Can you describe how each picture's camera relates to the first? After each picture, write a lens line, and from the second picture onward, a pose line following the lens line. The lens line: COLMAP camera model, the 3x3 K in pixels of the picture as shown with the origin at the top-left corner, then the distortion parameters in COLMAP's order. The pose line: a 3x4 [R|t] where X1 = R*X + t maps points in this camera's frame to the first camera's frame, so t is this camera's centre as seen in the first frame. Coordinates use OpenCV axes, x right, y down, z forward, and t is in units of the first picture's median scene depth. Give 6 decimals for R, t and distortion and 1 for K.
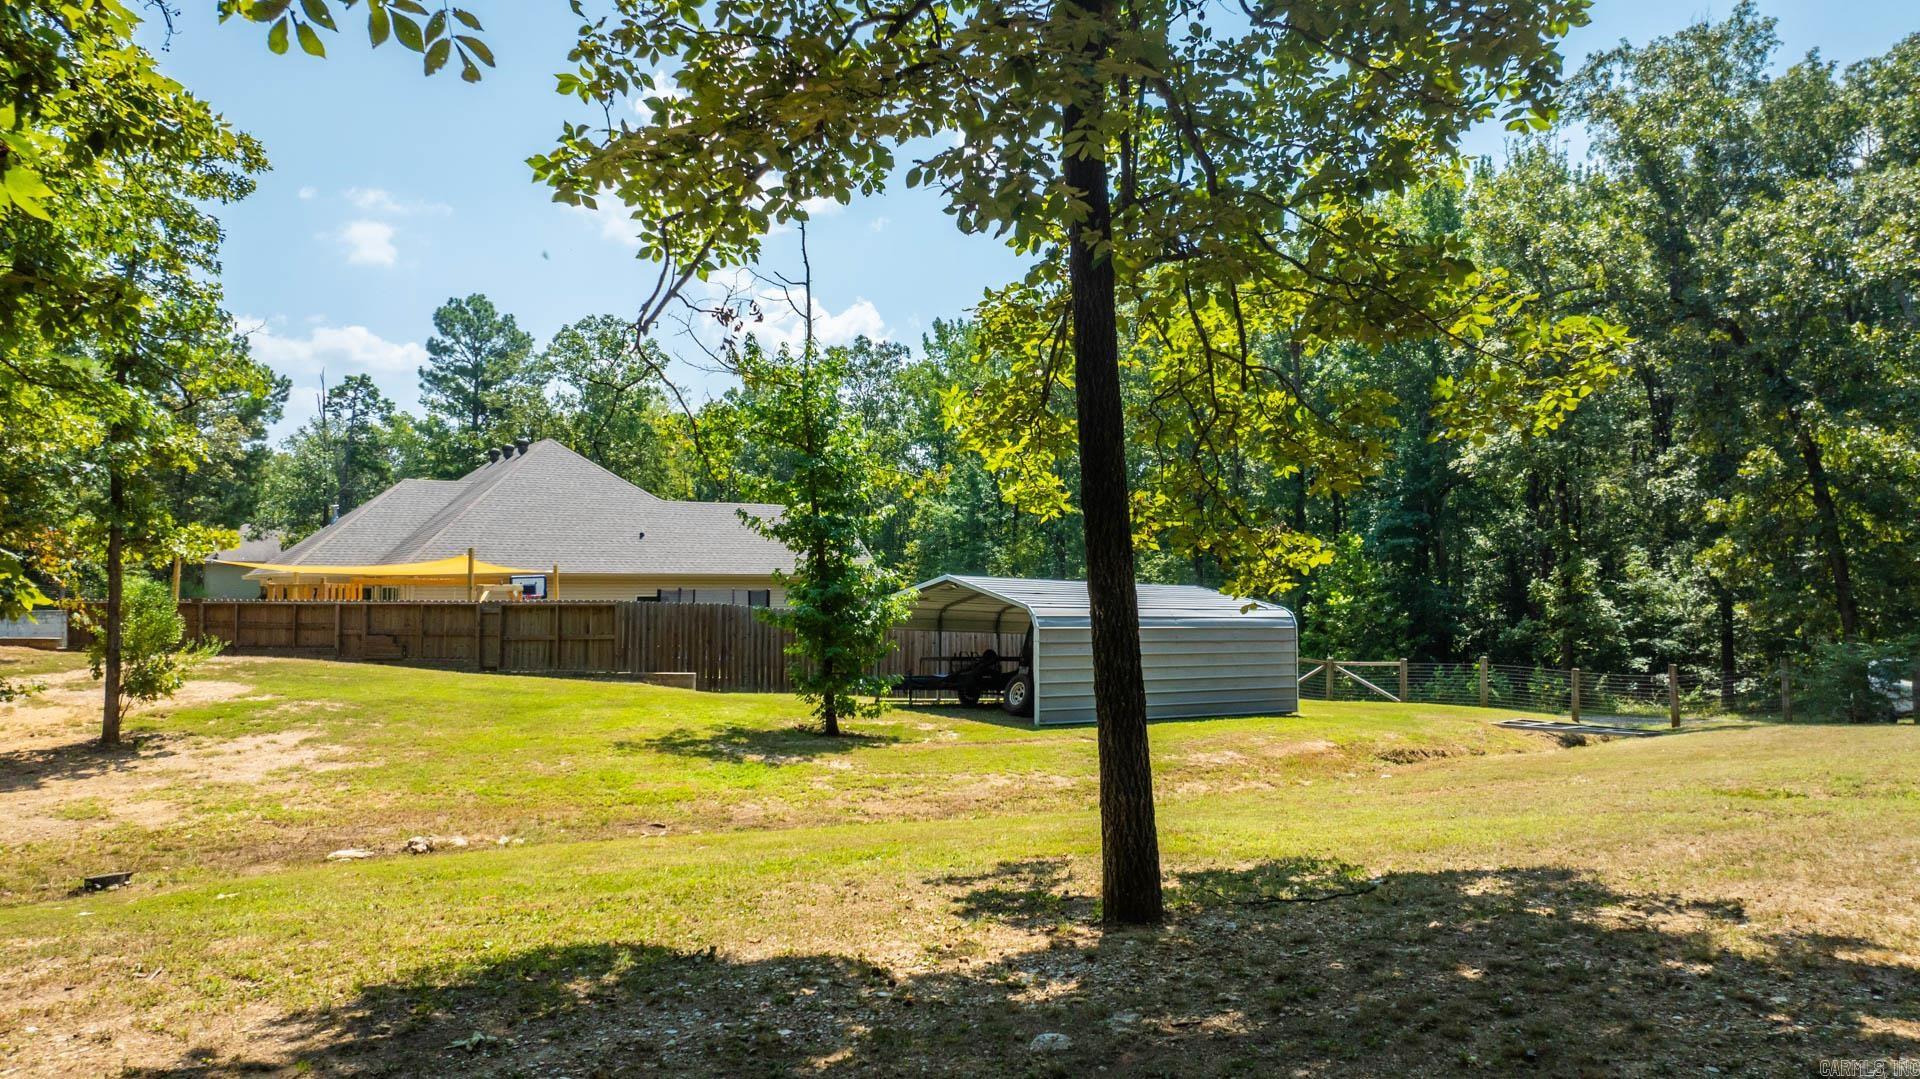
lens RADIAL K [[1338.9, 0, 958.5], [0, 1338.9, 540.2], [0, 0, 1]] dist [-0.023317, 0.006012]
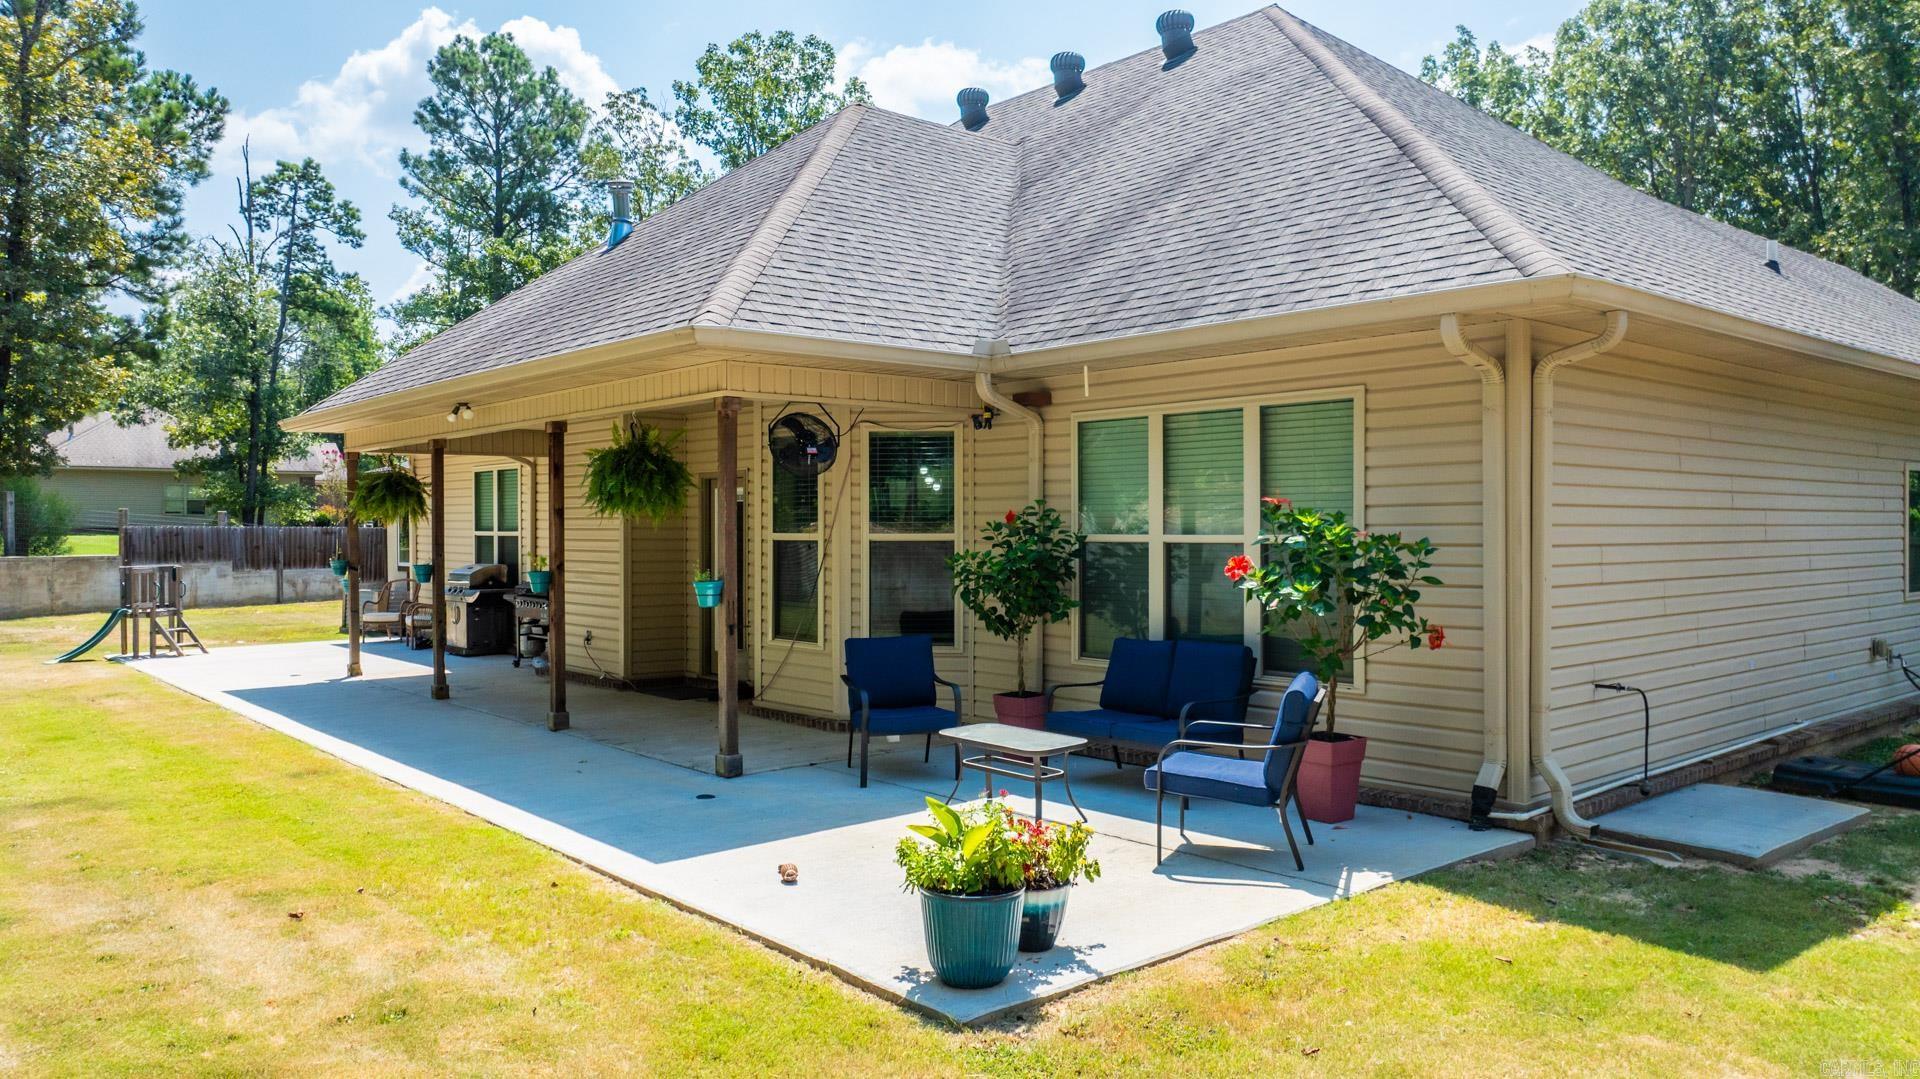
lens RADIAL K [[1338.9, 0, 960.7], [0, 1338.9, 534.1], [0, 0, 1]] dist [-0.023317, 0.006012]
pose [[0.994377, 0.002153, 0.105874, -0.211347], [-0.007211, 0.998849, 0.047418, 0.017671], [-0.105650, -0.047915, 0.993248, 0.348250]]
